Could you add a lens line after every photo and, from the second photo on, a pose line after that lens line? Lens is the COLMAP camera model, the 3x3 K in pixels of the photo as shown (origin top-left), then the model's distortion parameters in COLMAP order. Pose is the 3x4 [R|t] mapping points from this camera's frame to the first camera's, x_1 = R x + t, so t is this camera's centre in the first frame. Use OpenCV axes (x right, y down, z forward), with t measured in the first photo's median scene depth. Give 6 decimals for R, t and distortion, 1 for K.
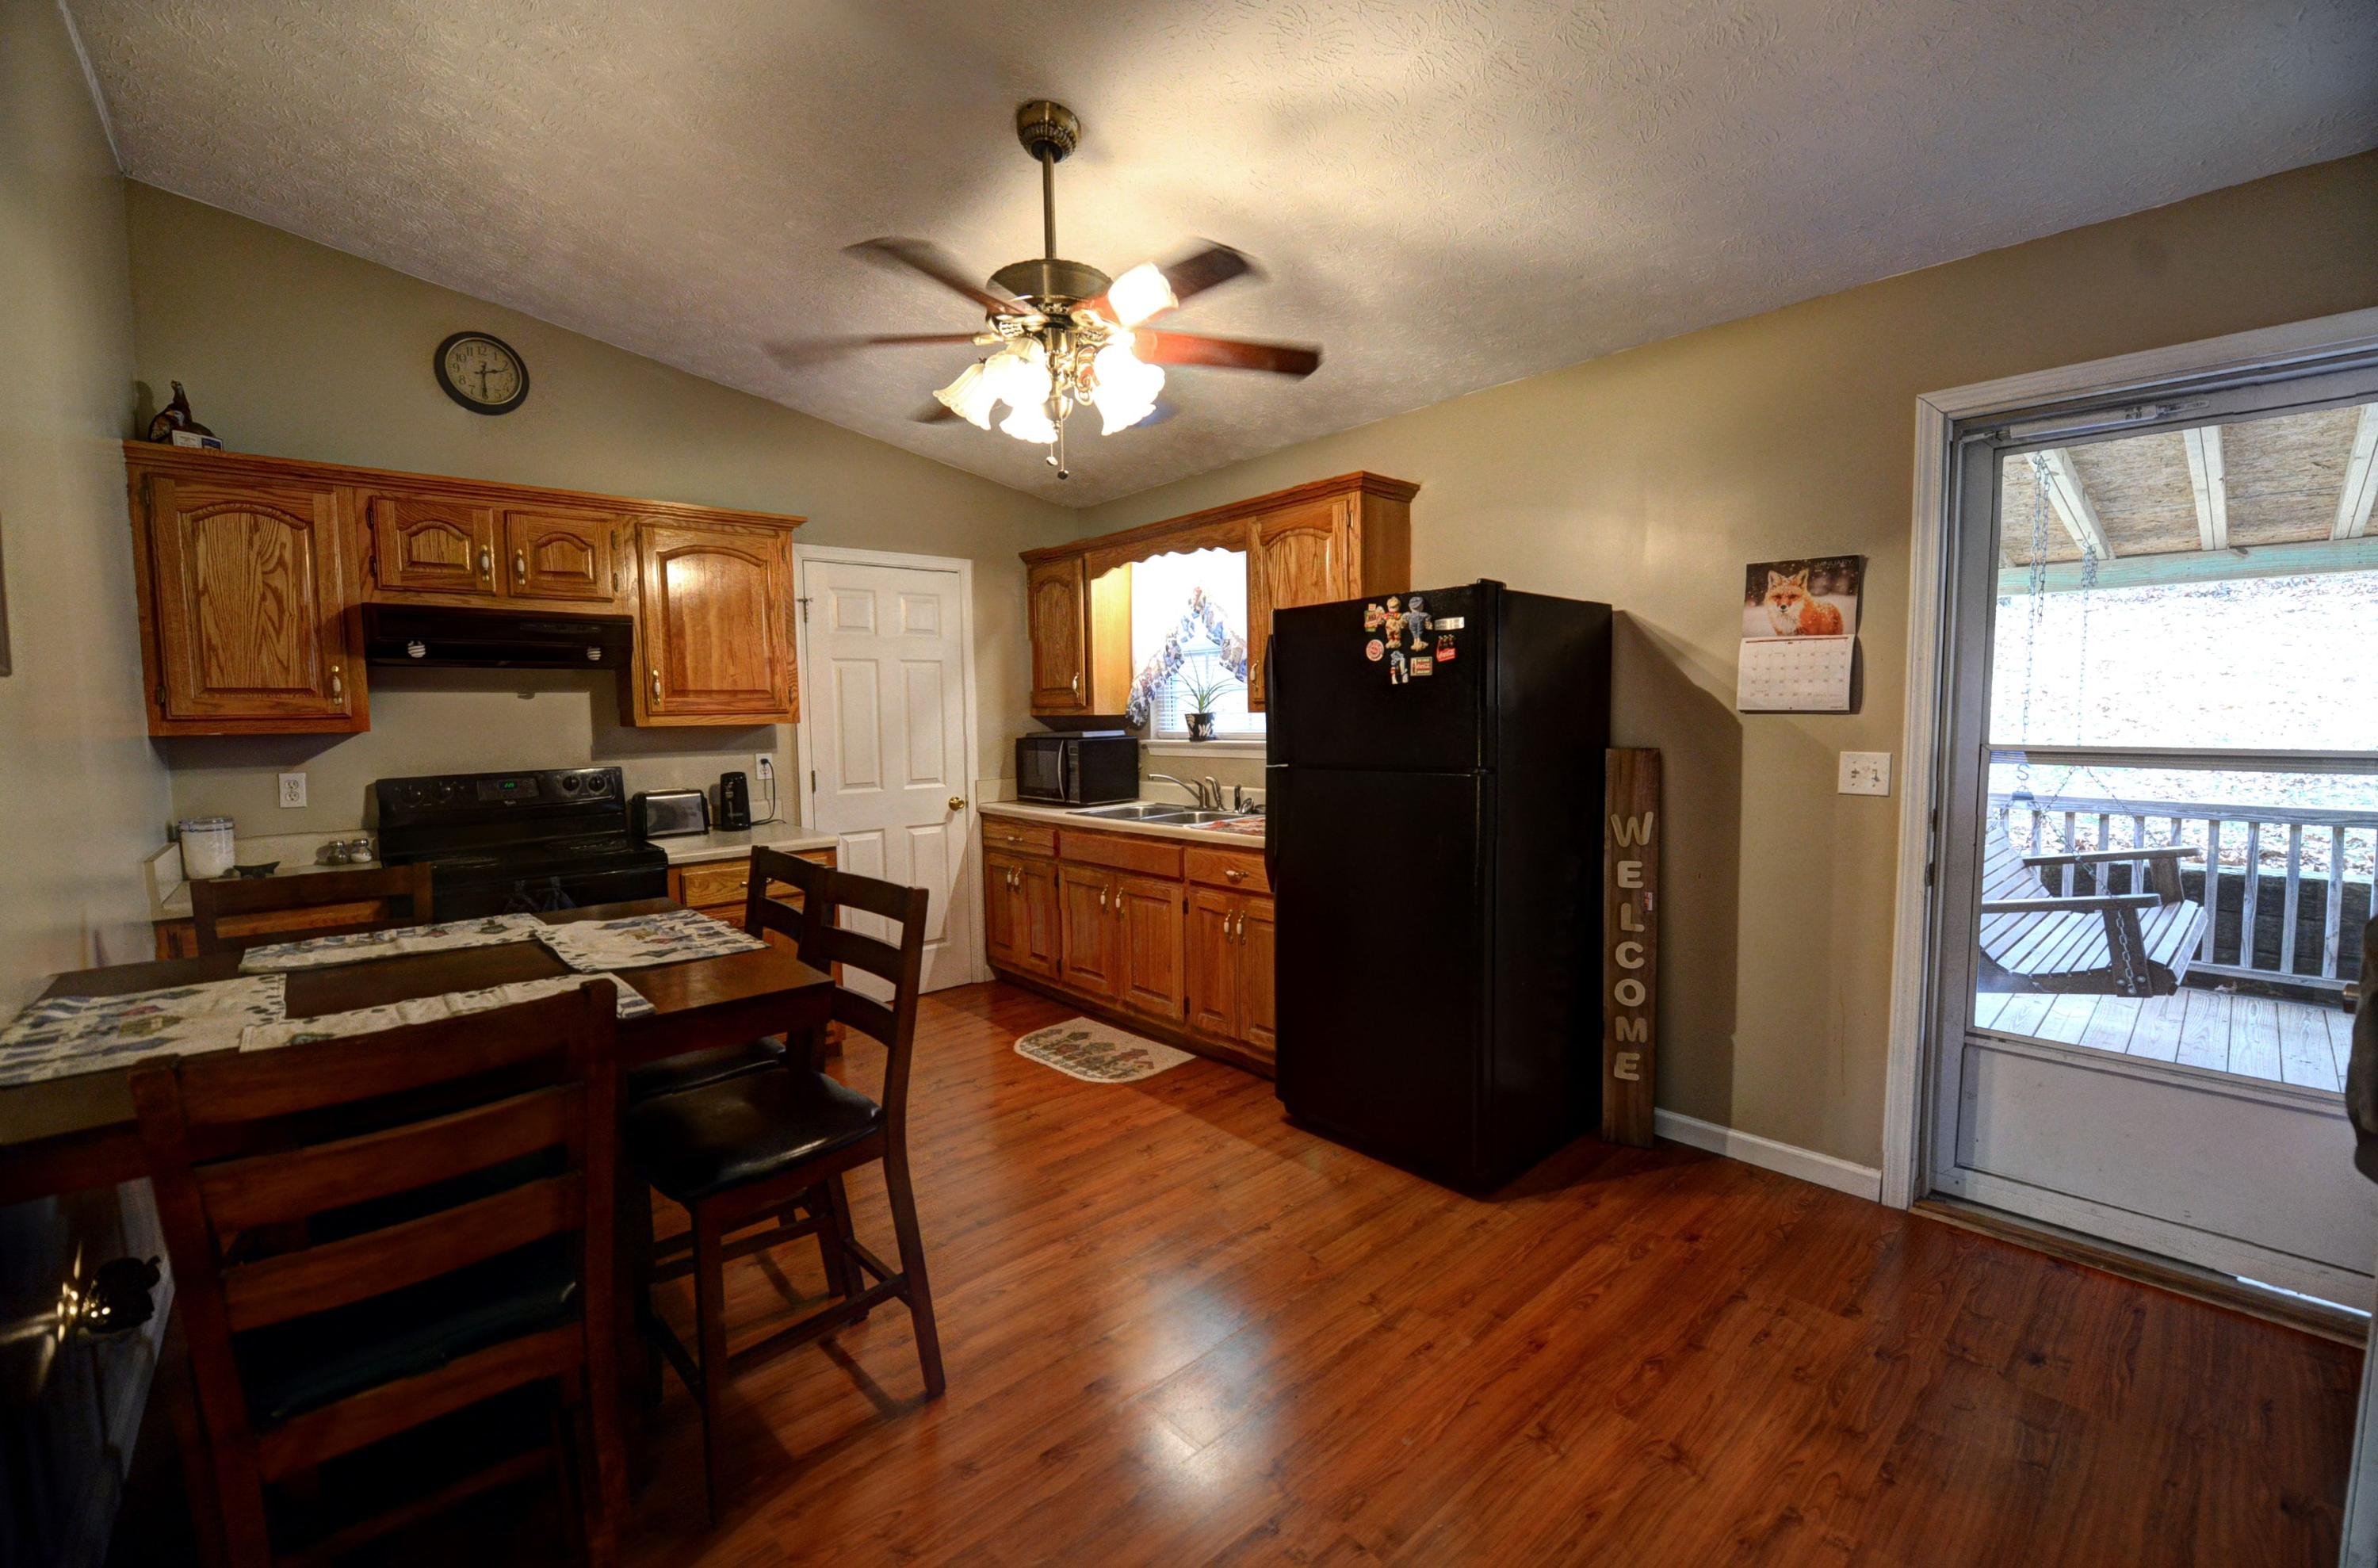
lens RADIAL K [[969.7, 0, 1189.0], [0, 969.7, 784.0], [0, 0, 1]] dist [-0.018575, -0.000408]
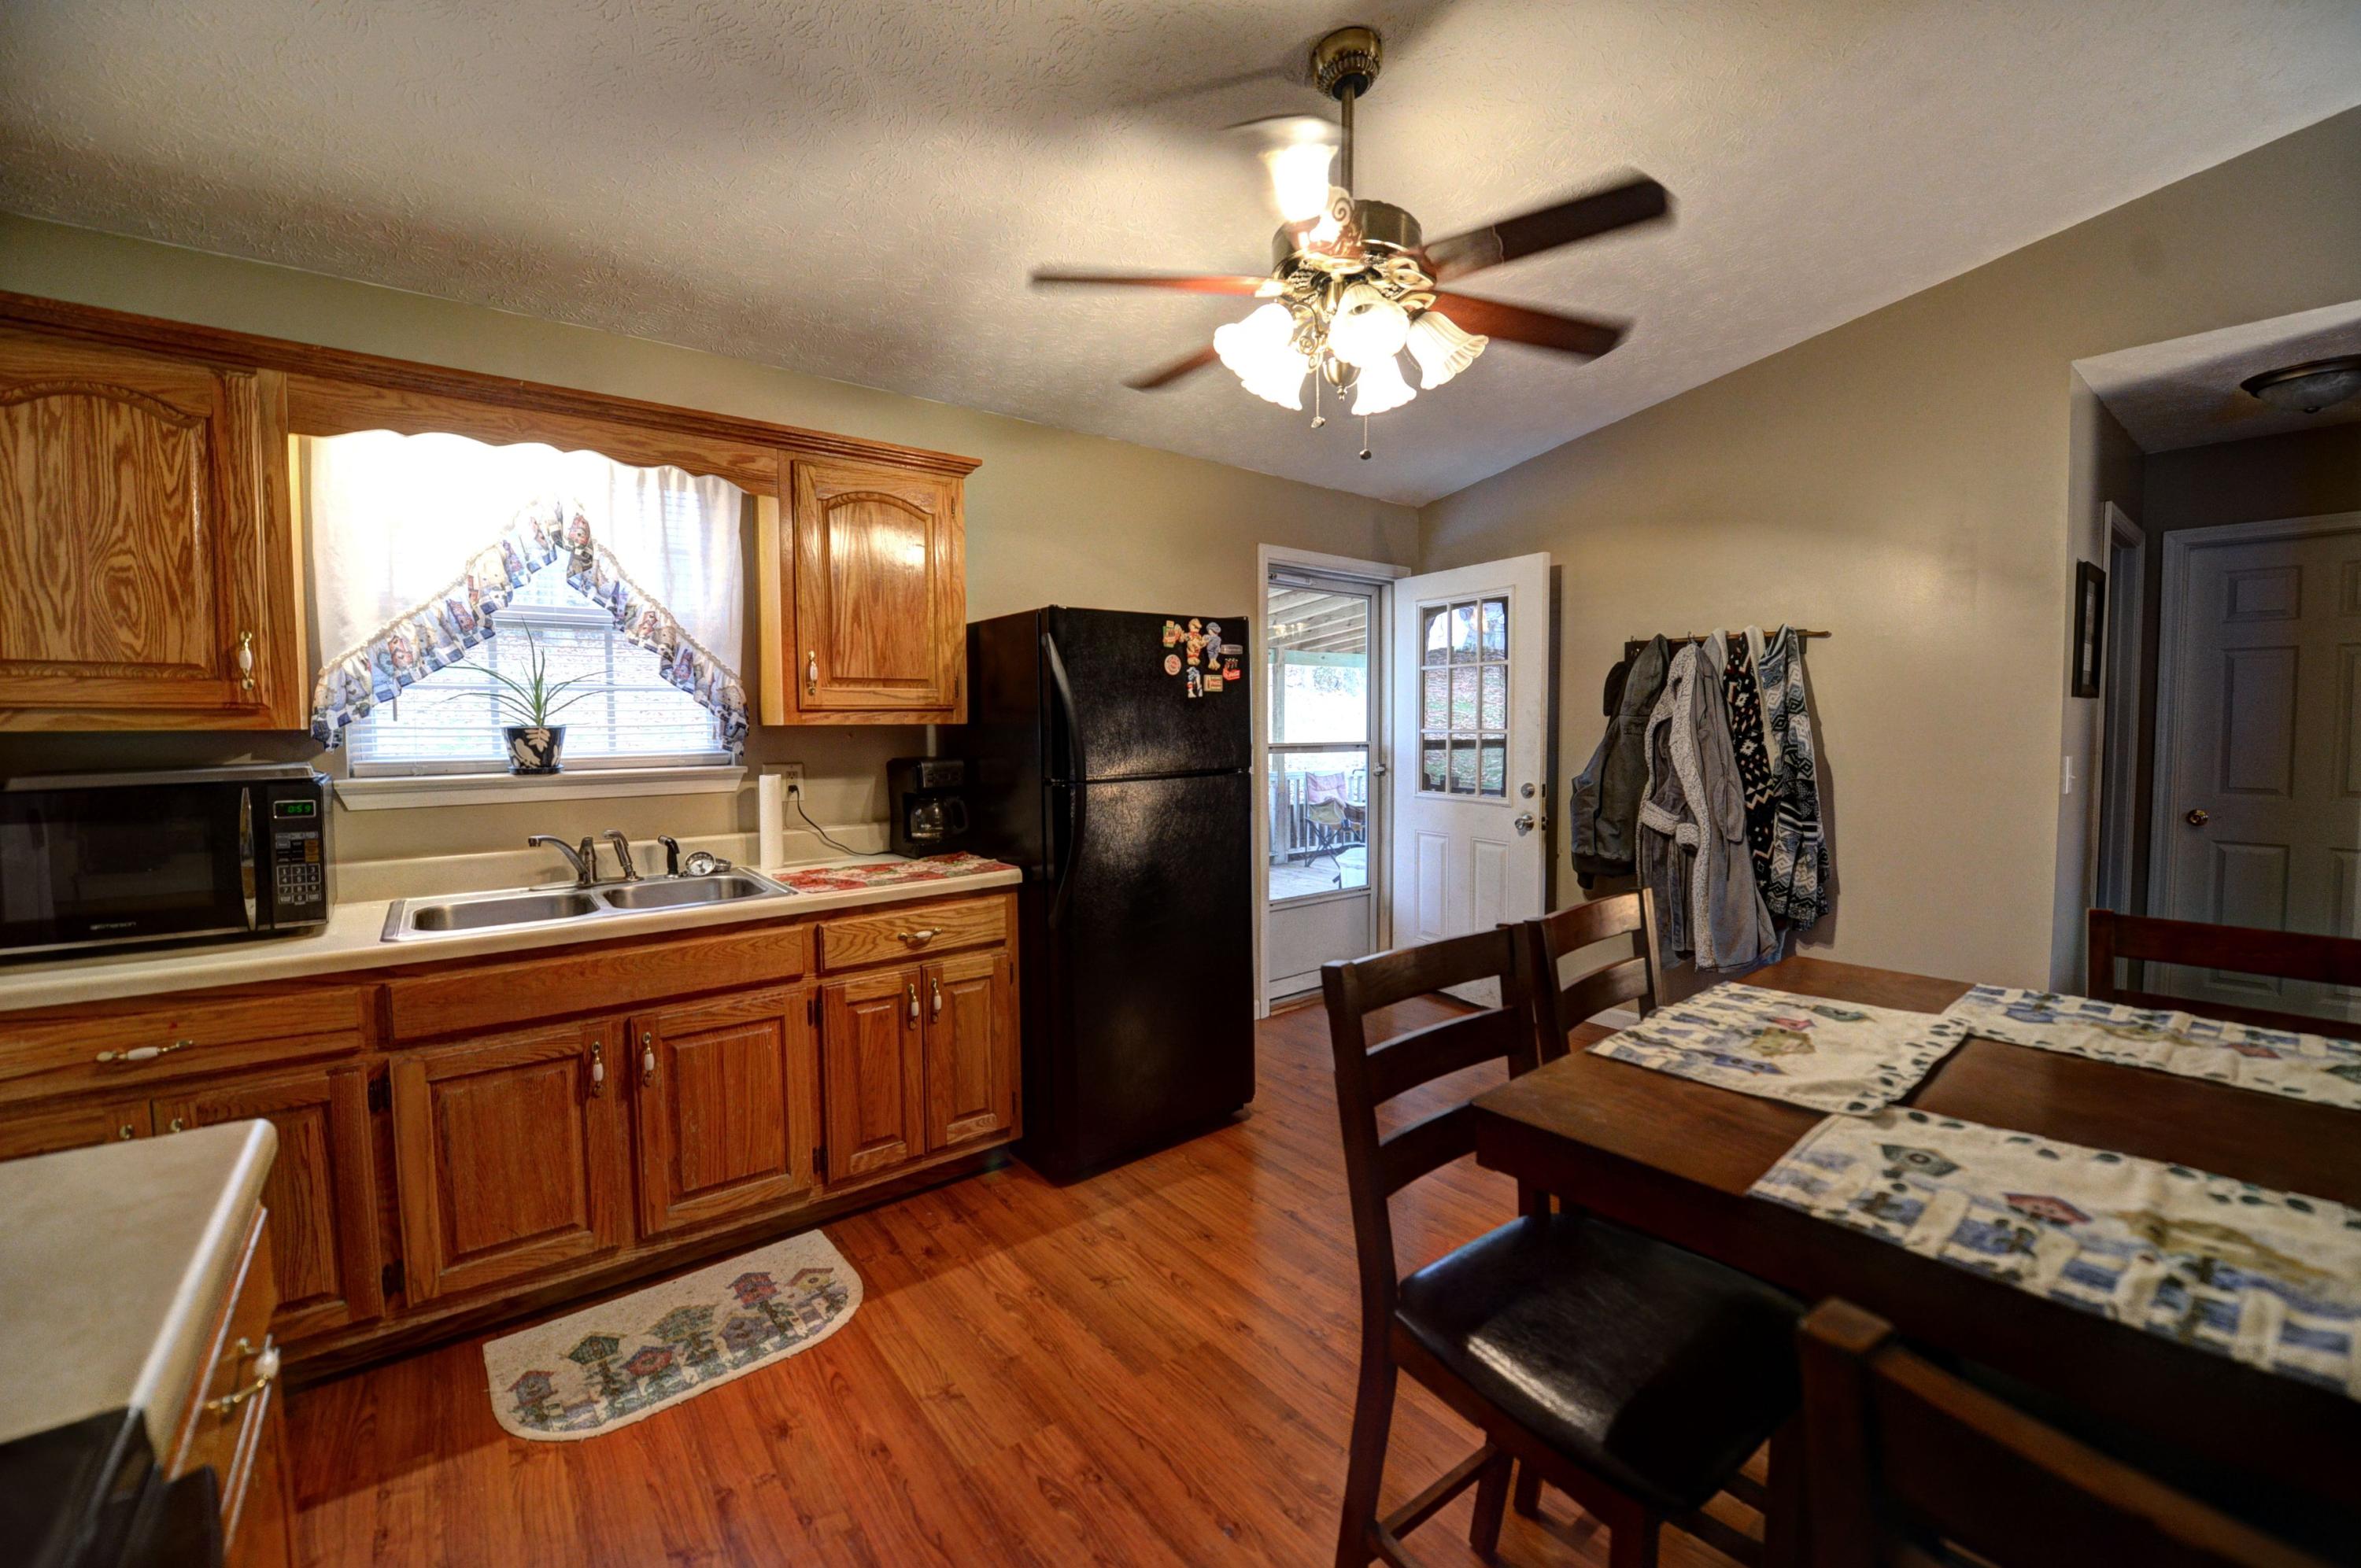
lens RADIAL K [[950.4, 0, 1190.1], [0, 950.4, 768.7], [0, 0, 1]] dist [-0.001319, -0.007320]
pose [[0.058507, -0.035137, 0.997668, -0.642506], [0.080293, 0.996308, 0.030380, -0.040379], [-0.995053, 0.078328, 0.061112, 0.691900]]
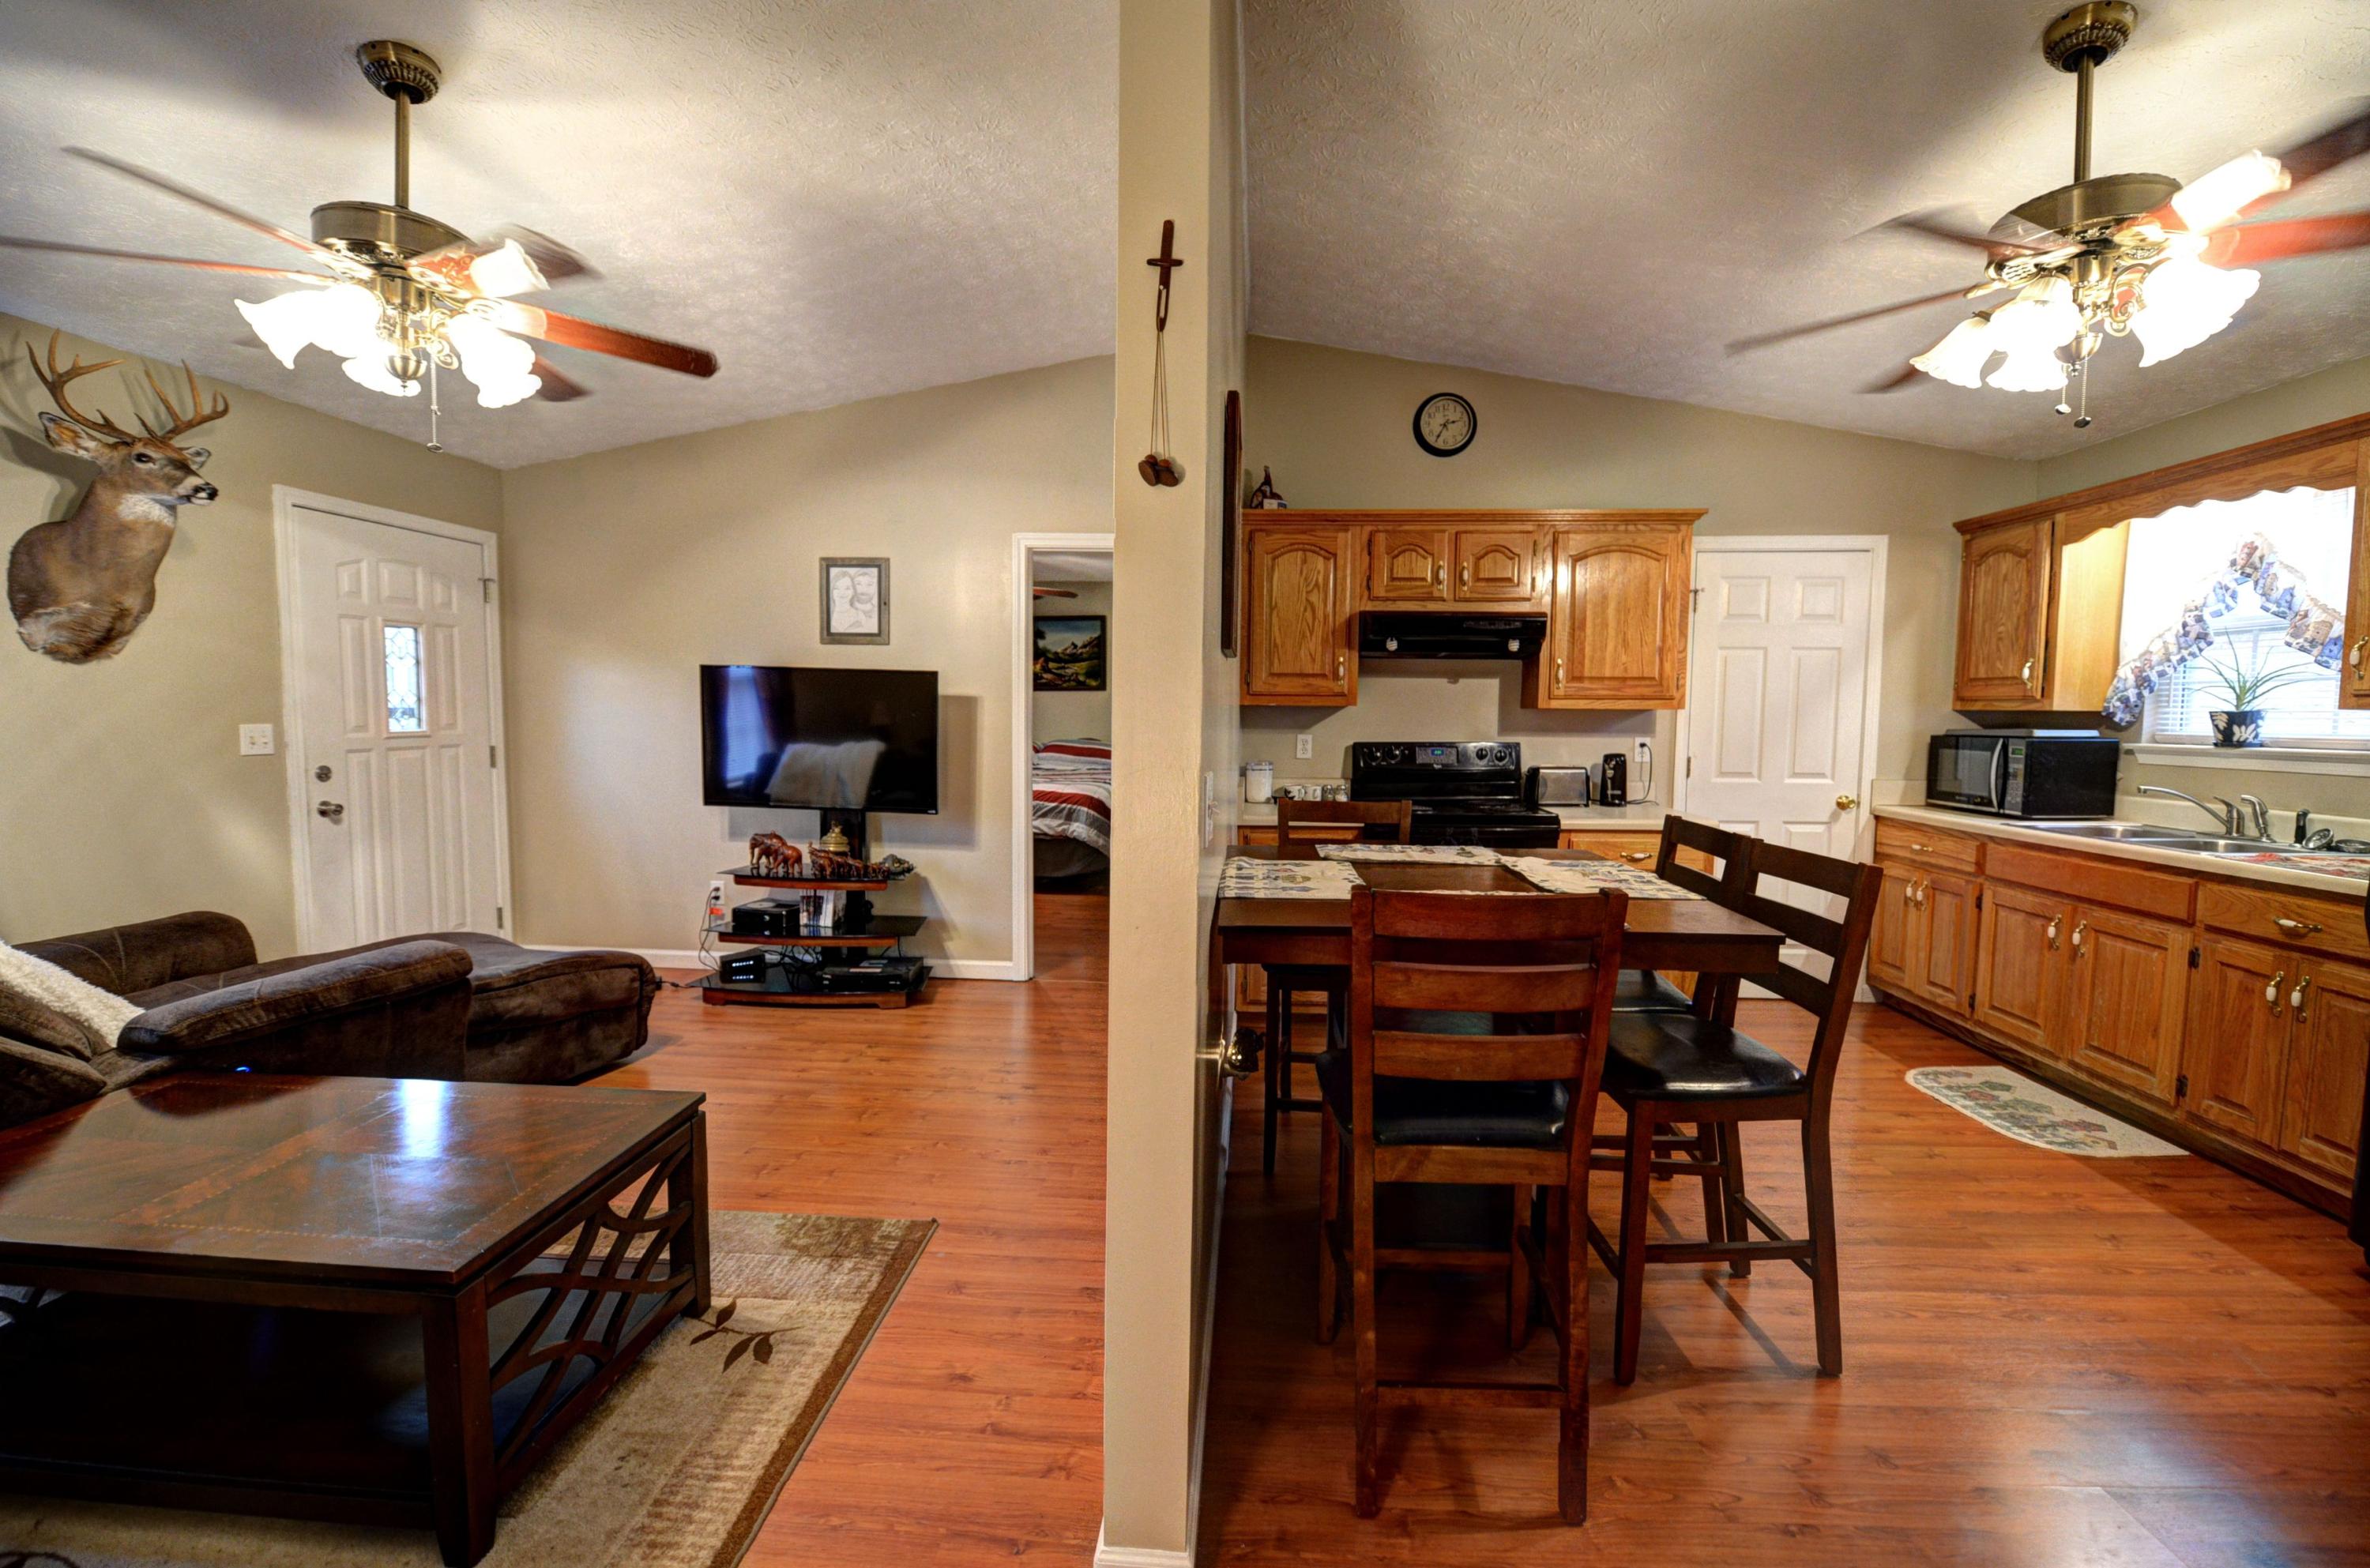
lens RADIAL K [[958.6, 0, 1194.0], [0, 958.6, 777.9], [0, 0, 1]] dist [-0.016401, -0.002424]
pose [[0.698507, 0.072844, -0.711886, -0.039865], [-0.074764, 0.996790, 0.028639, 0.022039], [0.711687, 0.033219, 0.701711, -0.096601]]
